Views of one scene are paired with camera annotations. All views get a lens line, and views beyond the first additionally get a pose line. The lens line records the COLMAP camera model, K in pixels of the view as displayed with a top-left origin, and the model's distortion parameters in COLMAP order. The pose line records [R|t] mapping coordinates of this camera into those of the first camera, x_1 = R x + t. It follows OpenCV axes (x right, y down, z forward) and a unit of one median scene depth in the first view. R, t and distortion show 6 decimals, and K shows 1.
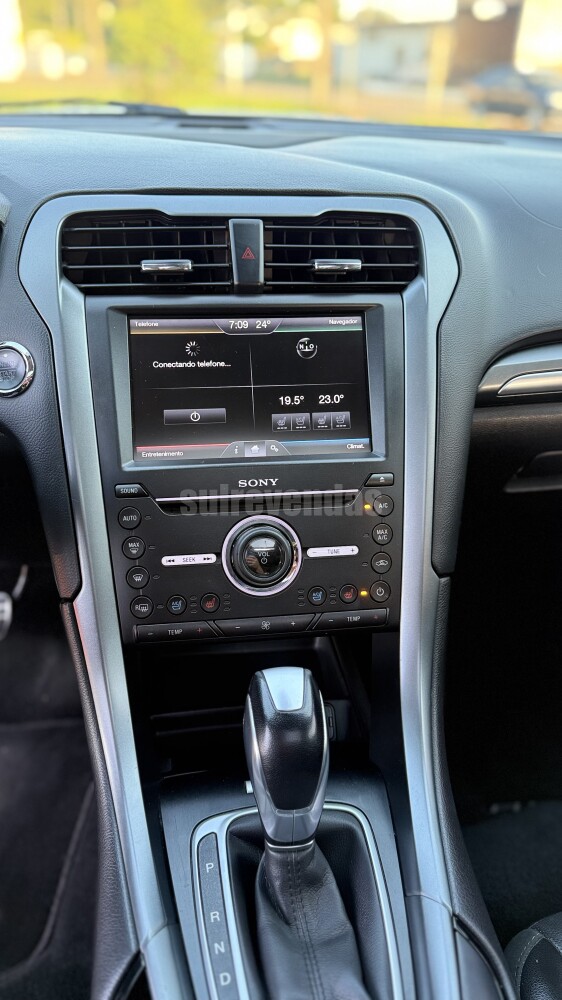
lens RADIAL K [[703.3, 0, 286.4], [0, 703.3, 503.7], [0, 0, 1]] dist [0.049828, -0.083564]
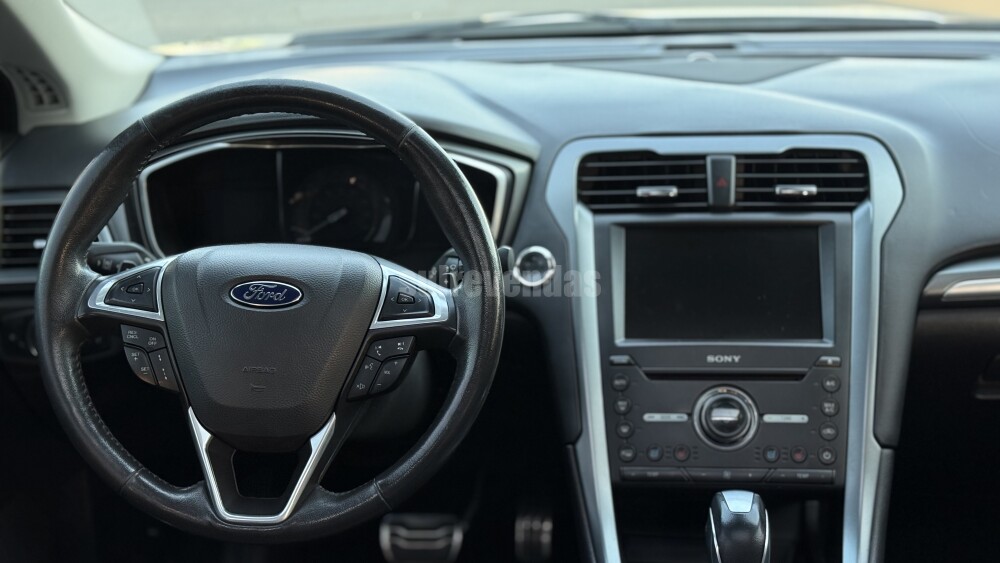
lens RADIAL K [[1394.1, 0, 500.0], [0, 1394.1, 281.5], [0, 0, 1]] dist [0.160150, 0.005133]
pose [[0.974752, 0.015583, -0.222745, 0.119156], [-0.066466, 0.972591, -0.222821, 0.400122], [0.213168, 0.232001, 0.949071, -1.409866]]
